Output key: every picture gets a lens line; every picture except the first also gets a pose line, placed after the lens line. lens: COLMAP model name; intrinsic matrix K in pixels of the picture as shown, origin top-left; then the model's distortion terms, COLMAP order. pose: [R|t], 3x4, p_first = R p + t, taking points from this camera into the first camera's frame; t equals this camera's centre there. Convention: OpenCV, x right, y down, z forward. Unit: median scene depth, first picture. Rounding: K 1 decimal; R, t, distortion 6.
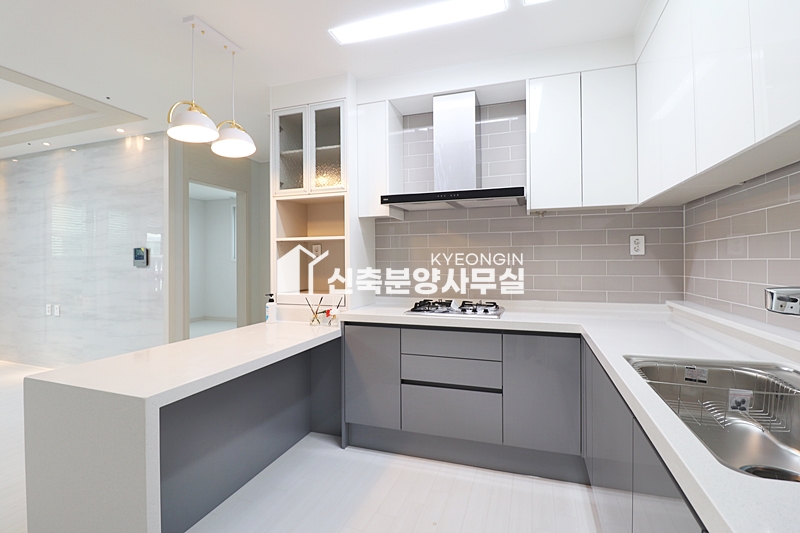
lens RADIAL K [[360.7, 0, 399.3], [0, 360.7, 265.1], [0, 0, 1]] dist [-0.001250, -0.000106]
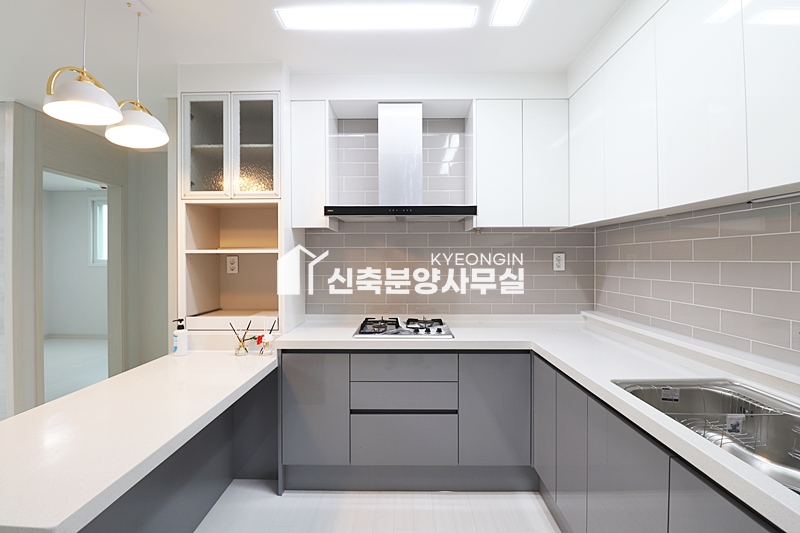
lens RADIAL K [[360.7, 0, 411.6], [0, 360.7, 270.3], [0, 0, 1]] dist [-0.010093, -0.000296]
pose [[0.954868, -0.001505, 0.297027, -0.103807], [0.001455, 0.999999, 0.000388, -0.030806], [-0.297027, 0.000062, 0.954869, 0.077420]]
